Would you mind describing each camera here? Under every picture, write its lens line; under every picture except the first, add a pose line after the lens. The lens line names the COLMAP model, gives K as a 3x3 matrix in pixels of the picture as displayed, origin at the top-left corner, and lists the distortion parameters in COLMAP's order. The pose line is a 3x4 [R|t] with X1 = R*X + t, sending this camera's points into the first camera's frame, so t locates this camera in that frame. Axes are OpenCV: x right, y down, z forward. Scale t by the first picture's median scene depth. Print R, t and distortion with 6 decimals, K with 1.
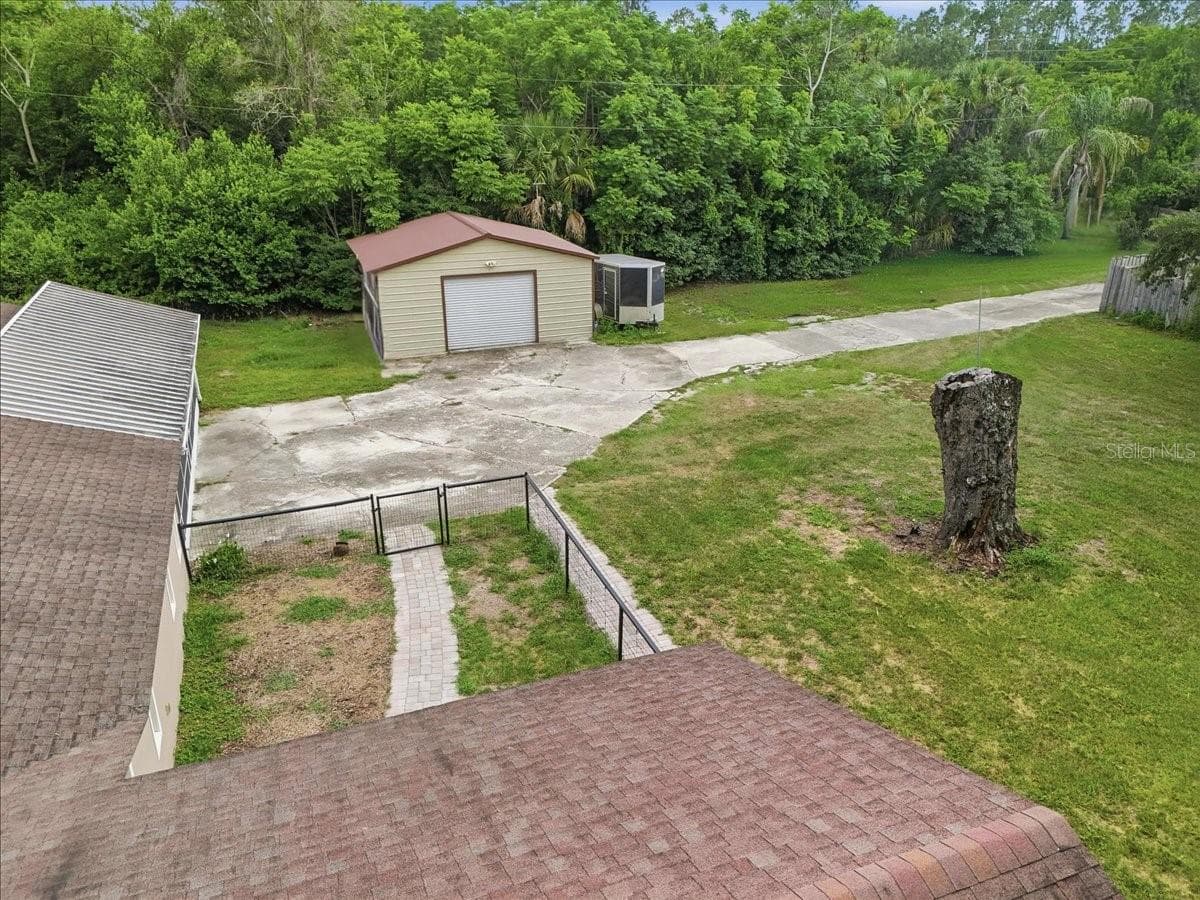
lens RADIAL K [[887.5, 0, 601.9], [0, 887.5, 440.2], [0, 0, 1]] dist [0.067585, -0.059360]
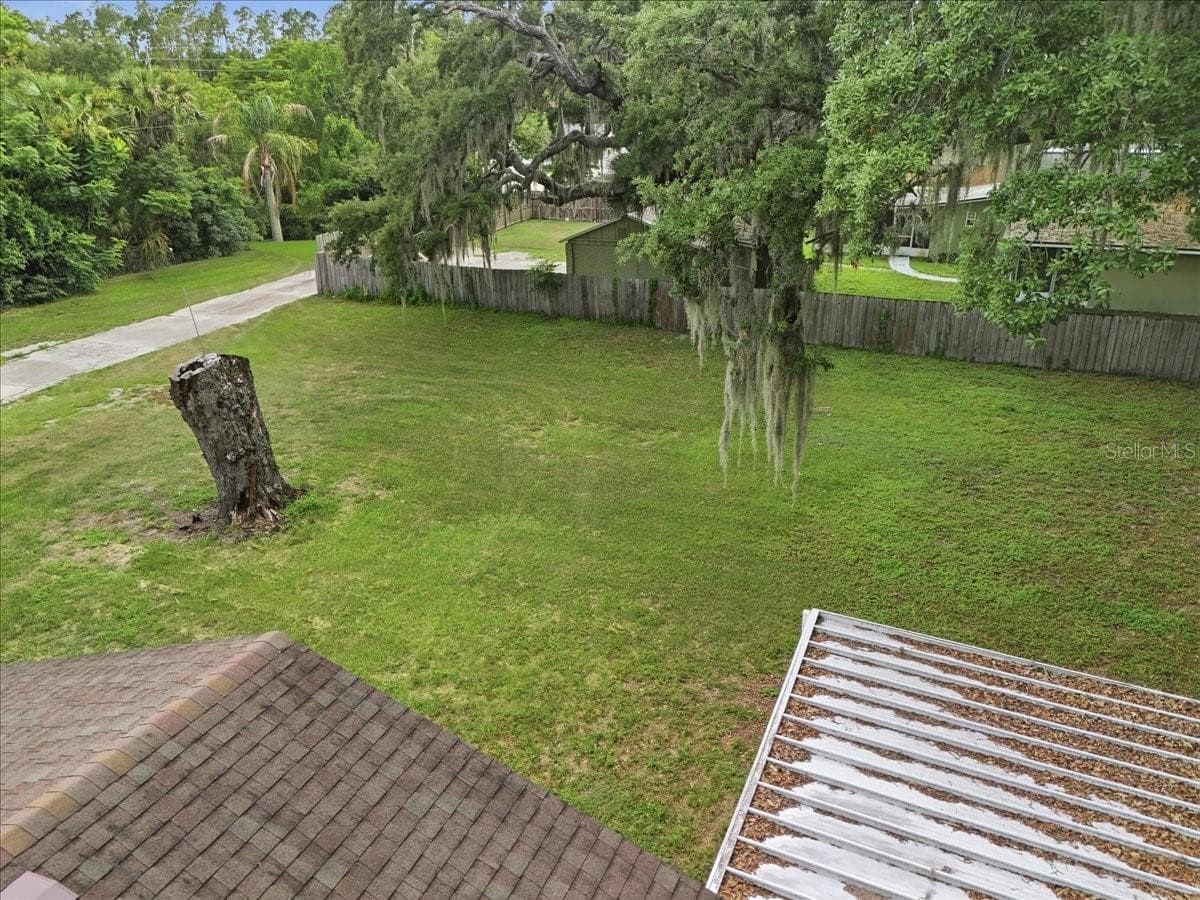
lens RADIAL K [[887.5, 0, 599.5], [0, 887.5, 439.2], [0, 0, 1]] dist [0.067585, -0.059360]
pose [[0.697844, -0.266417, 0.664857, 0.004704], [0.271888, 0.957303, 0.098225, 0.024686], [-0.662639, 0.112221, 0.740484, -0.061929]]
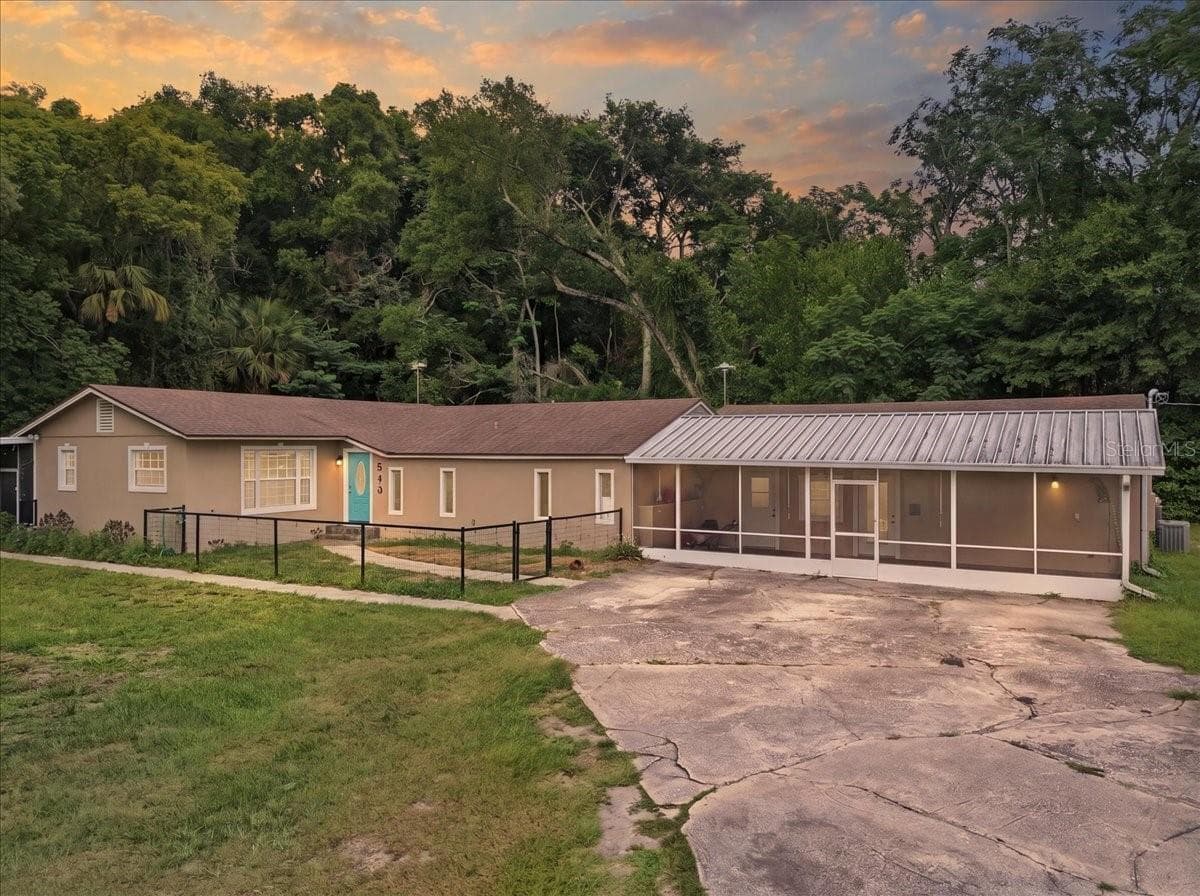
lens RADIAL K [[887.5, 0, 607.5], [0, 887.5, 438.7], [0, 0, 1]] dist [0.067585, -0.059360]
pose [[-0.768278, -0.001555, -0.640115, 0.262283], [-0.226691, 0.935851, 0.269805, -0.223370], [0.598632, 0.352394, -0.719346, 1.118603]]
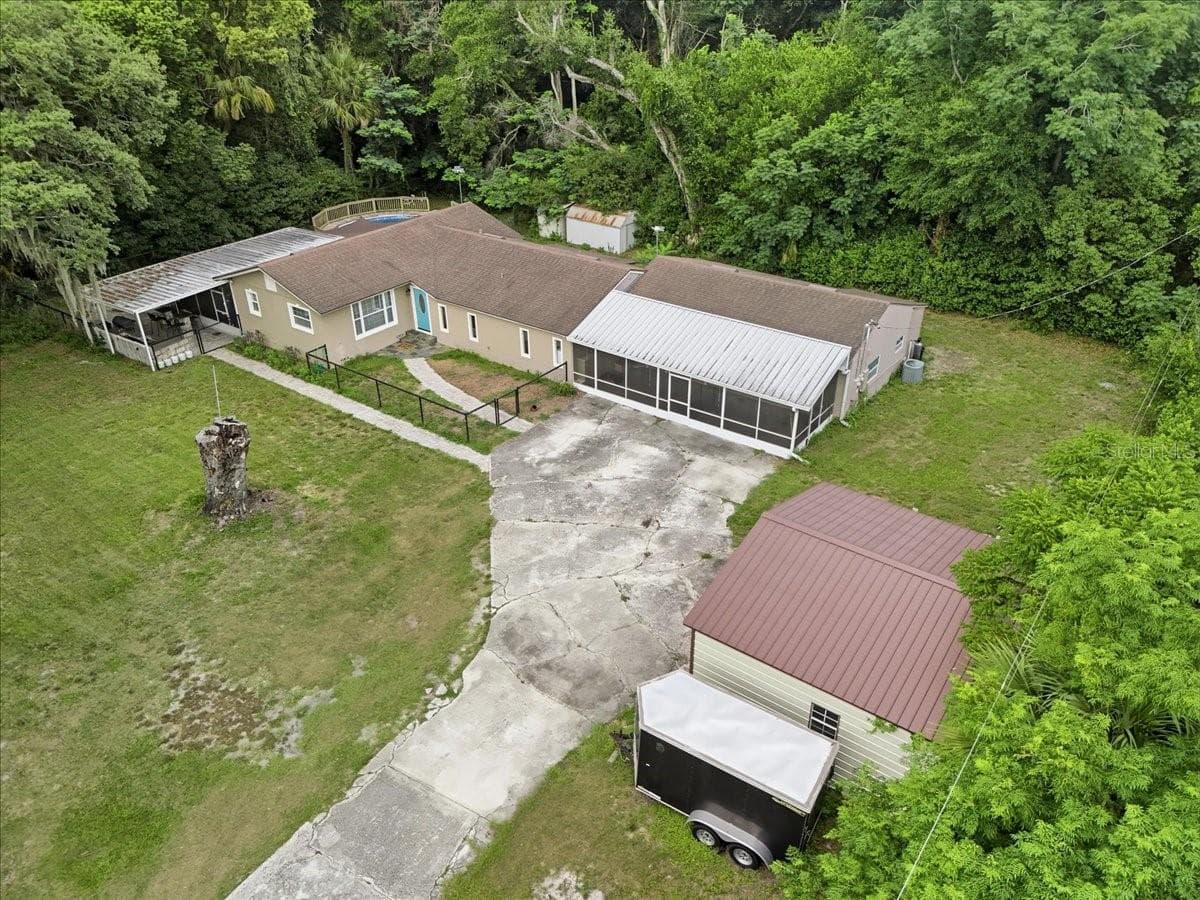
lens RADIAL K [[887.5, 0, 609.6], [0, 887.5, 446.5], [0, 0, 1]] dist [0.067585, -0.059360]
pose [[-0.838154, 0.277285, -0.469693, 0.376958], [-0.189671, 0.659220, 0.727636, -0.898504], [0.511393, 0.698958, -0.499934, 1.402063]]
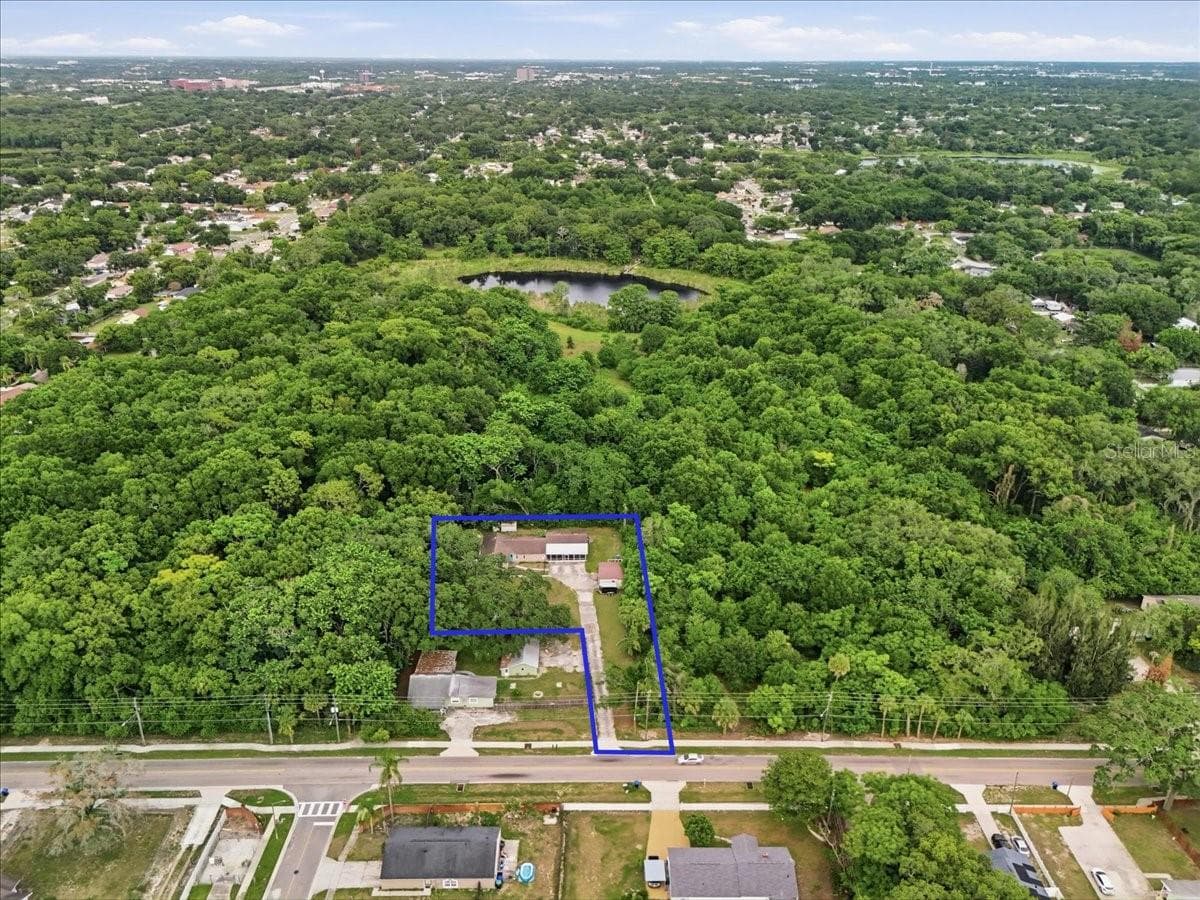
lens RADIAL K [[887.5, 0, 603.6], [0, 887.5, 448.9], [0, 0, 1]] dist [0.067585, -0.059360]
pose [[-0.335801, 0.385804, -0.859298, 6.526254], [-0.339080, 0.801599, 0.492406, -5.218150], [0.878785, 0.456721, -0.138360, 1.775413]]
